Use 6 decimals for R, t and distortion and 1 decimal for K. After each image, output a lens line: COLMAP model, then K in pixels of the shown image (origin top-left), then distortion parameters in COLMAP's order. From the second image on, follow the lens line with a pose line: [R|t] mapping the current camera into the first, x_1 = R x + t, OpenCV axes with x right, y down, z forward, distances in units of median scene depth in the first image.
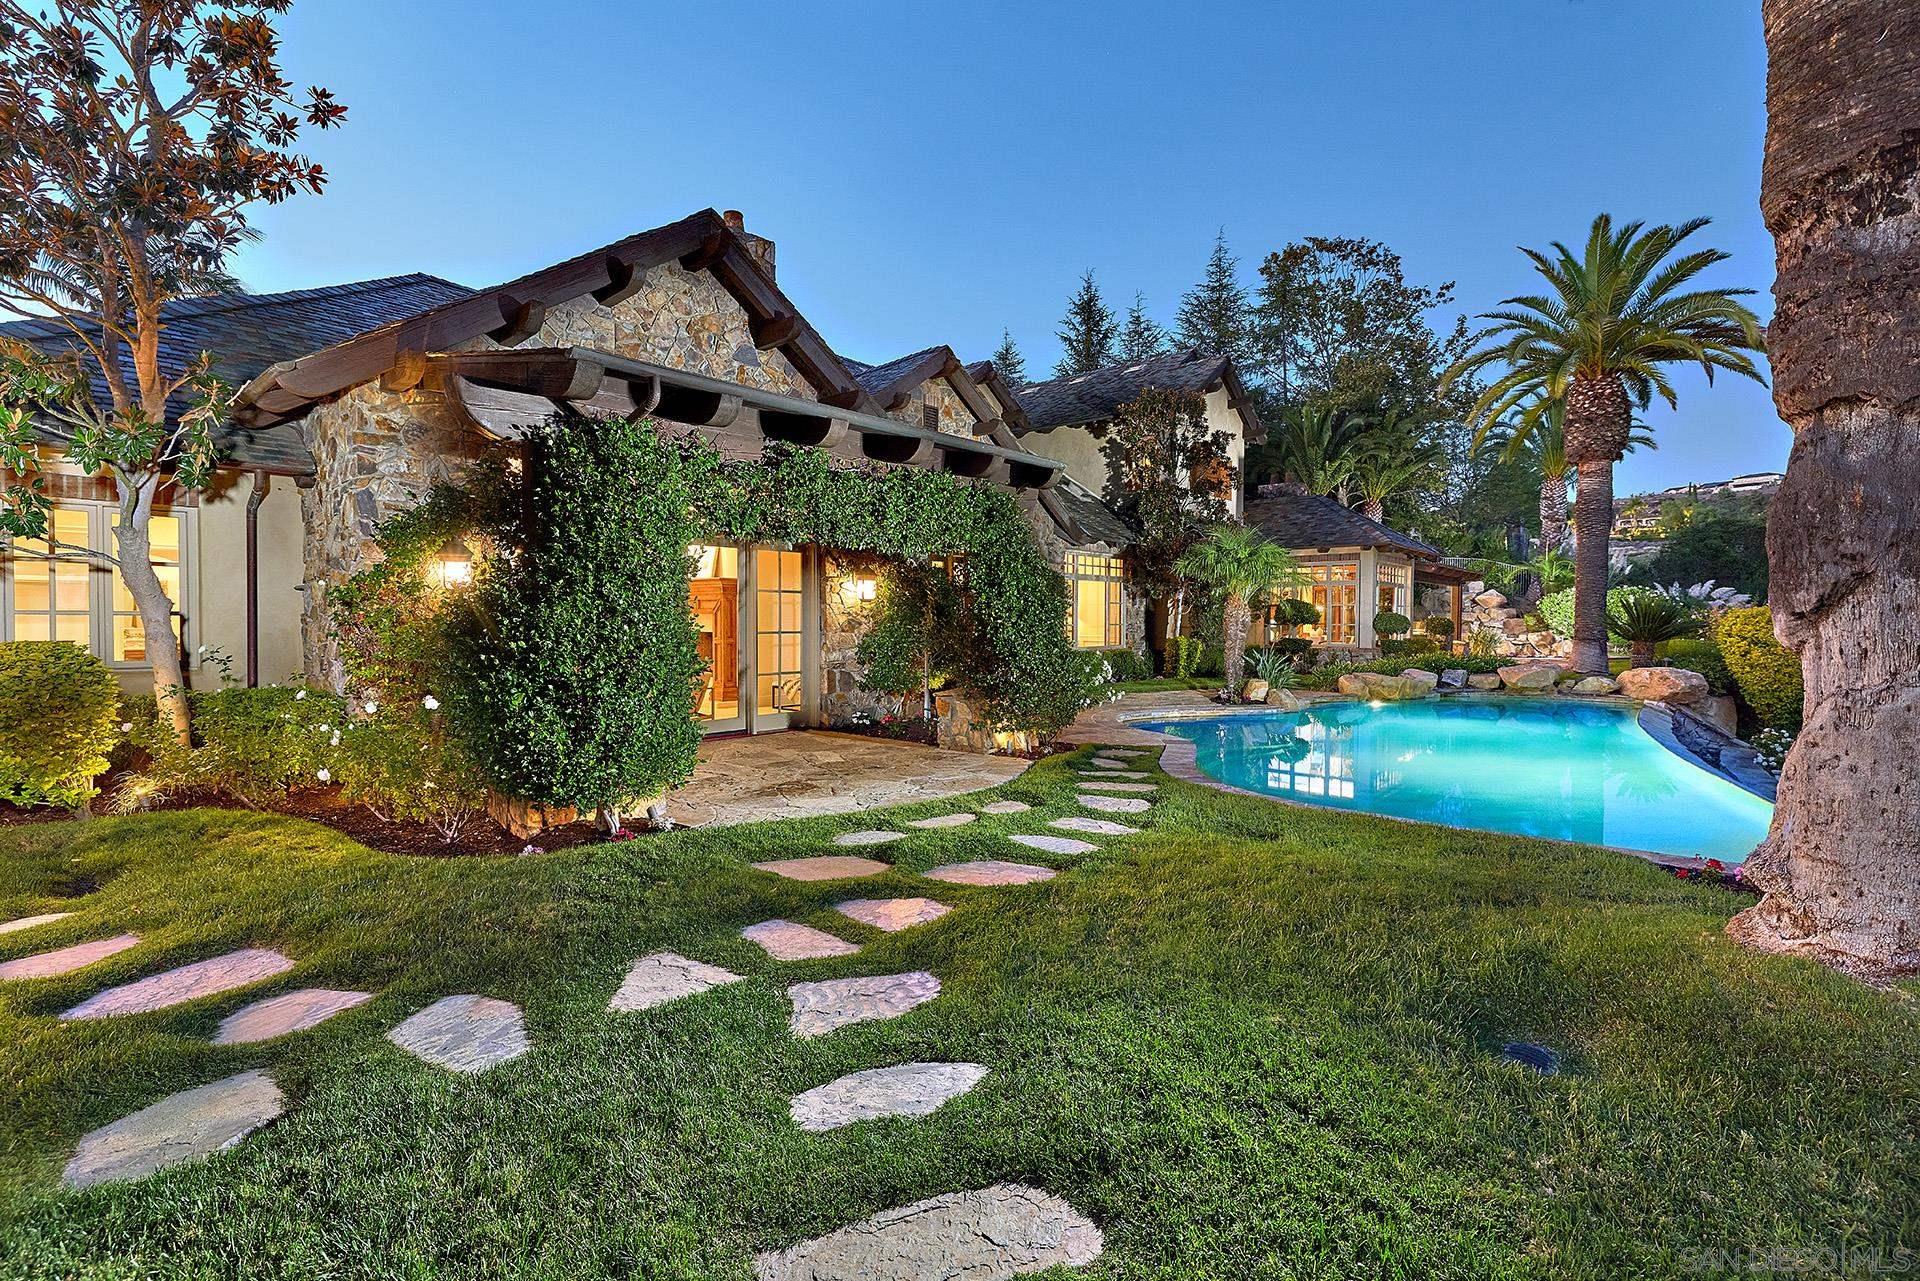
lens RADIAL K [[1321.3, 0, 960.0], [0, 1321.3, 637.0], [0, 0, 1]] dist [-0.000289, -0.000021]
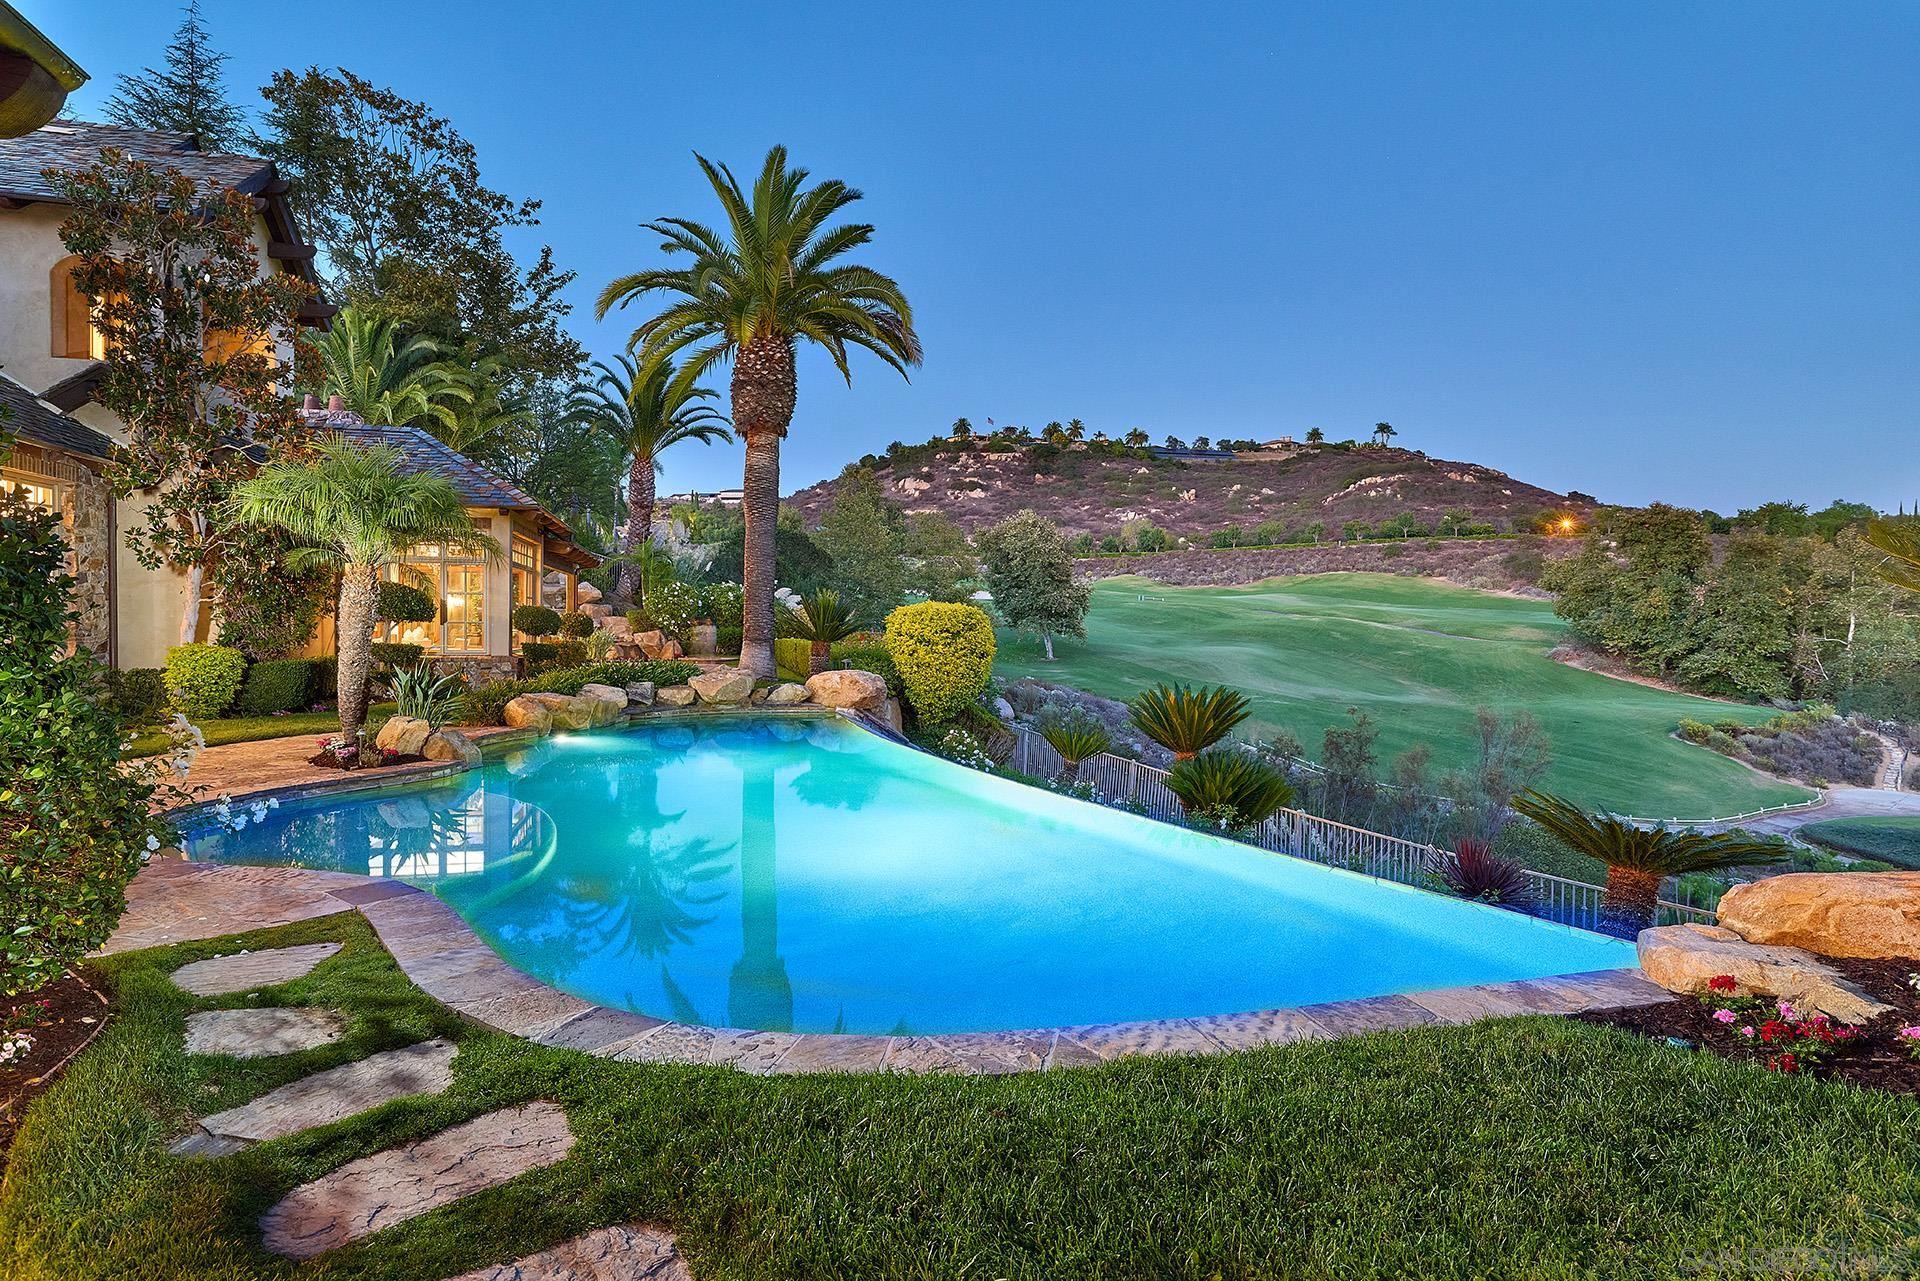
lens RADIAL K [[1017.0, 0, 961.0], [0, 1017.0, 642.1], [0, 0, 1]] dist [-0.001788, -0.000739]
pose [[0.574367, -0.011853, 0.818512, 0.007874], [0.006418, 0.999930, 0.009977, -0.002250], [-0.818572, -0.000477, 0.574403, 0.489004]]
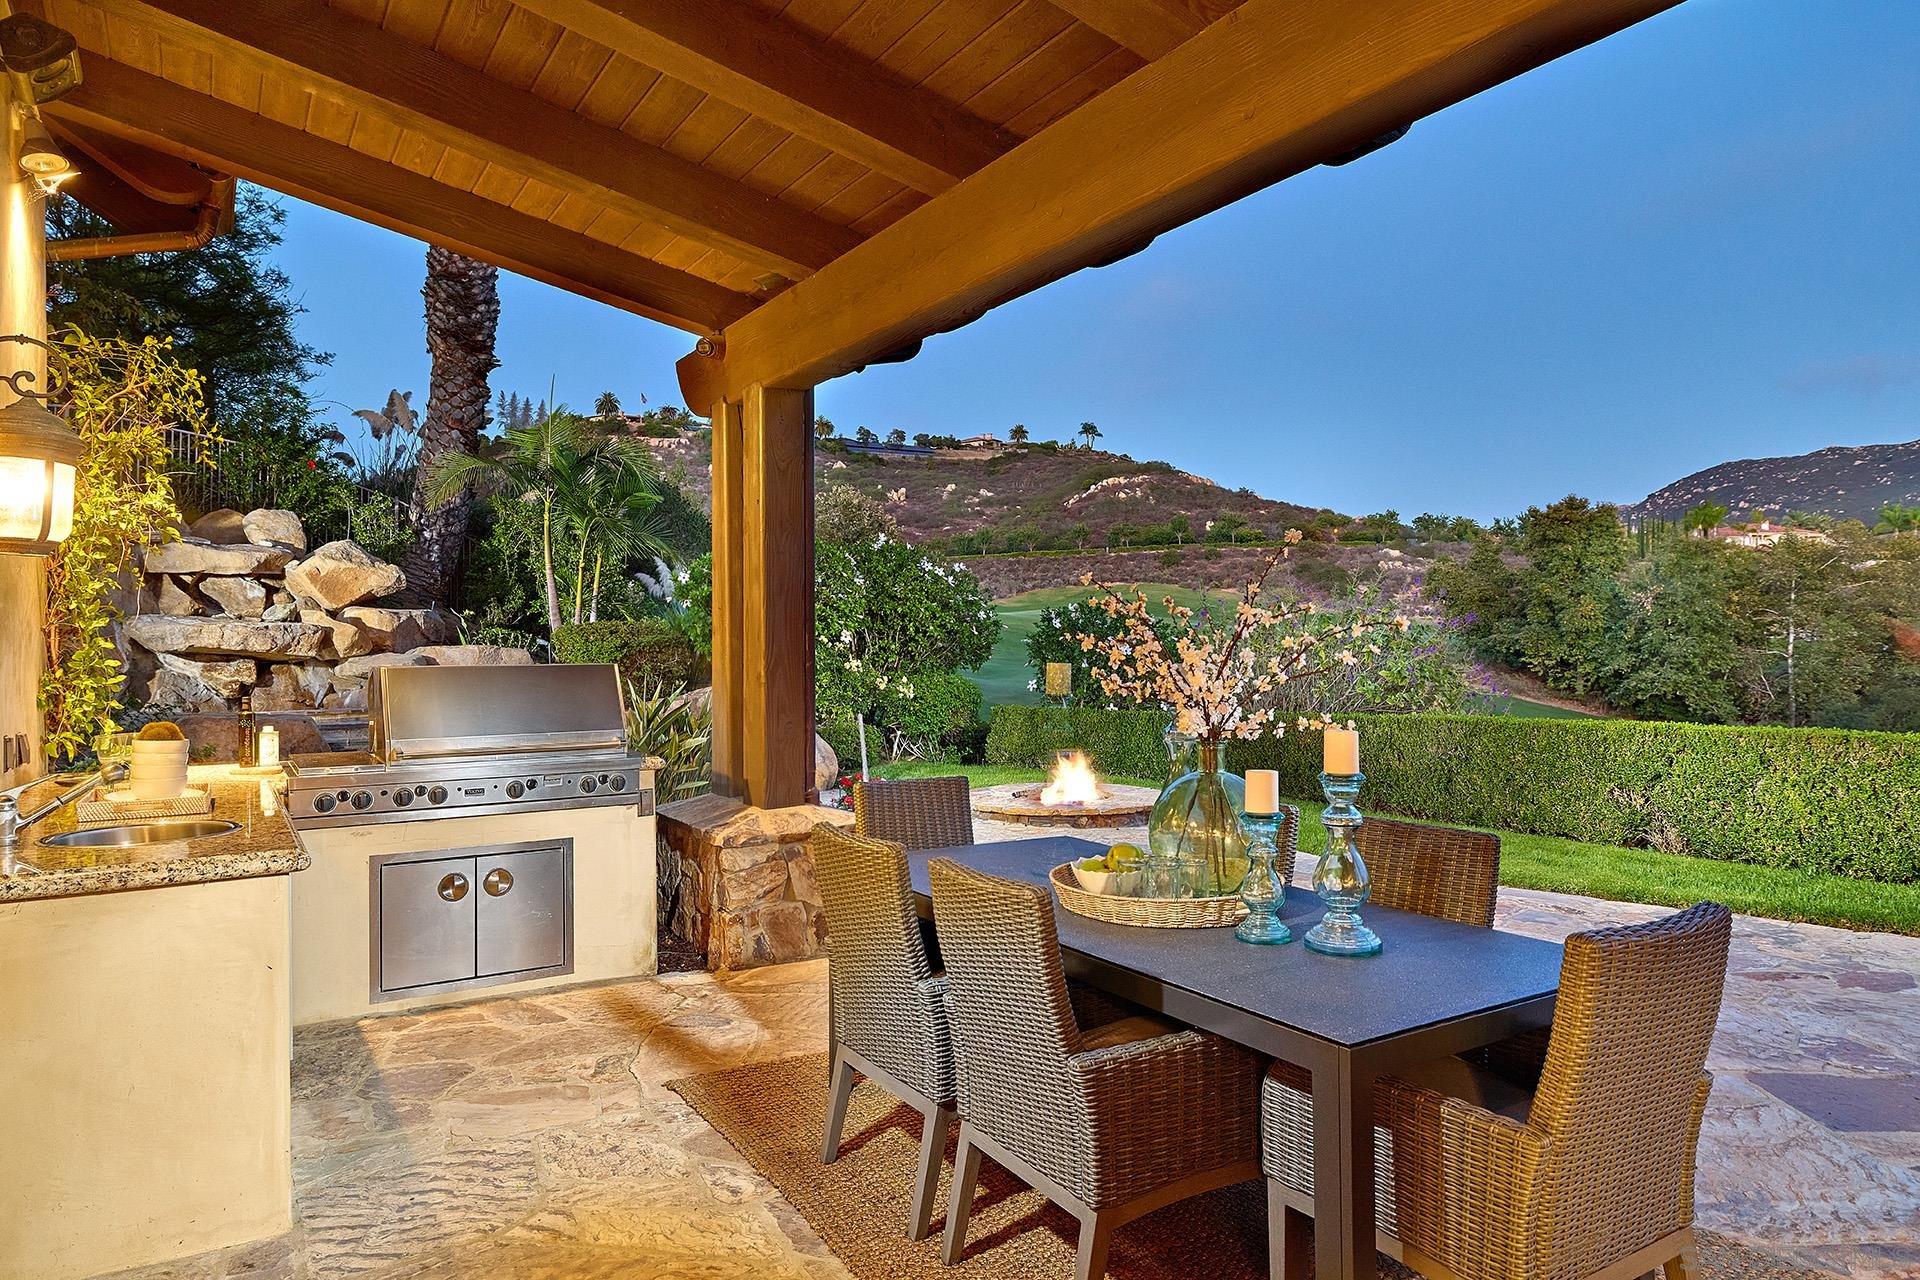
lens RADIAL K [[1177.9, 0, 961.1], [0, 1177.9, 641.3], [0, 0, 1]] dist [0.000463, 0.000721]
pose [[0.290796, 0.002259, 0.956783, 0.023996], [0.024862, 0.999642, -0.009916, -0.002716], [-0.956462, 0.026671, 0.290635, 0.521079]]
